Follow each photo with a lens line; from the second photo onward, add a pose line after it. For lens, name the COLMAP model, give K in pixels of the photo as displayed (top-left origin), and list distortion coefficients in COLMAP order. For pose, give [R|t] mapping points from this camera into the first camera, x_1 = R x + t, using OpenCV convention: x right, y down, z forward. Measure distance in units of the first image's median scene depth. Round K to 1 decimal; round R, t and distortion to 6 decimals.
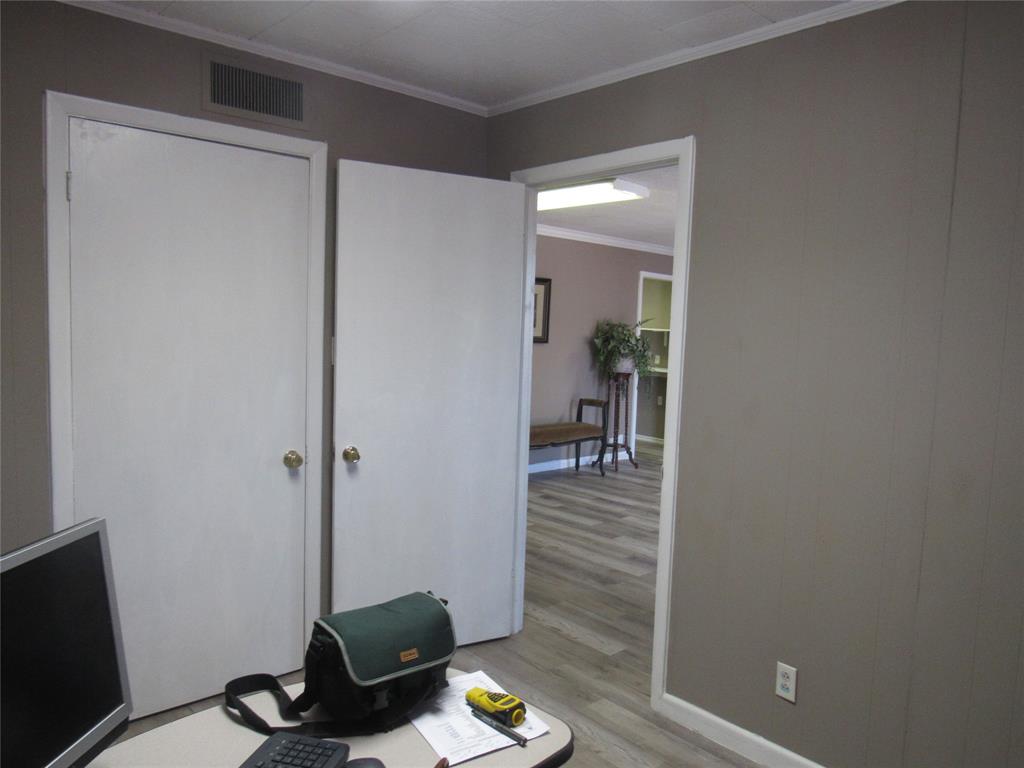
lens RADIAL K [[730.9, 0, 512.0], [0, 730.9, 384.0], [0, 0, 1]] dist [-0.029700, 0.005246]
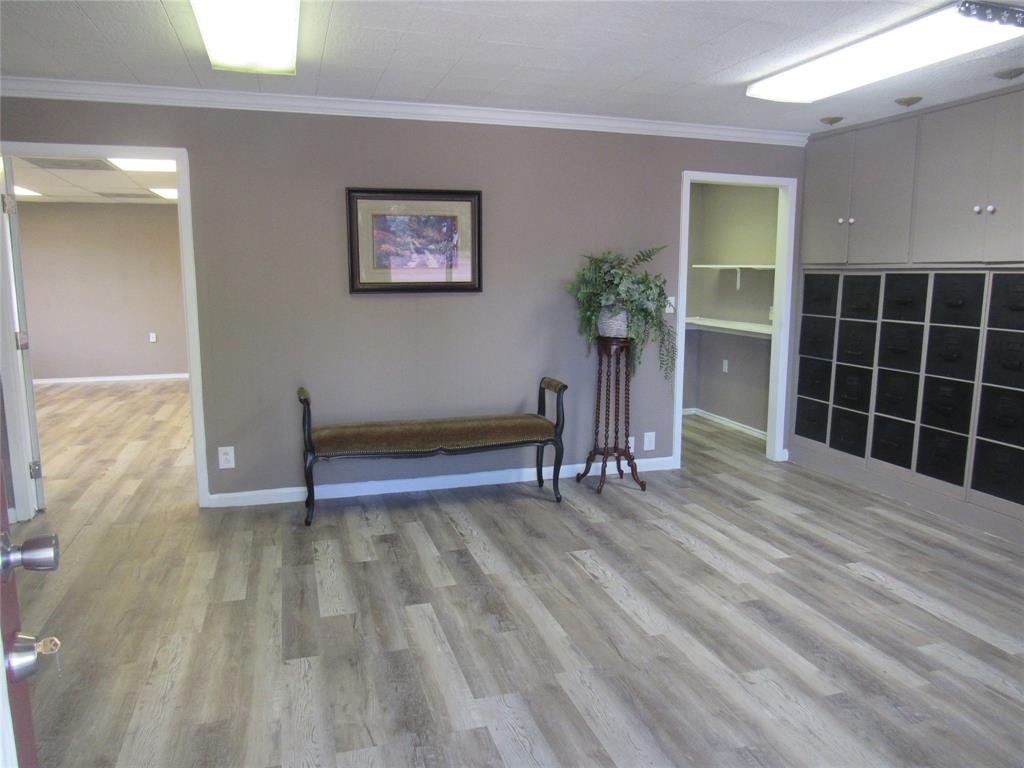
lens RADIAL K [[730.9, 0, 512.0], [0, 730.9, 384.0], [0, 0, 1]] dist [-0.029700, 0.005246]
pose [[0.905417, 0.030708, -0.423411, 0.351113], [-0.002585, 0.997761, 0.066835, -0.017777], [0.424515, -0.059419, 0.903469, 0.417931]]
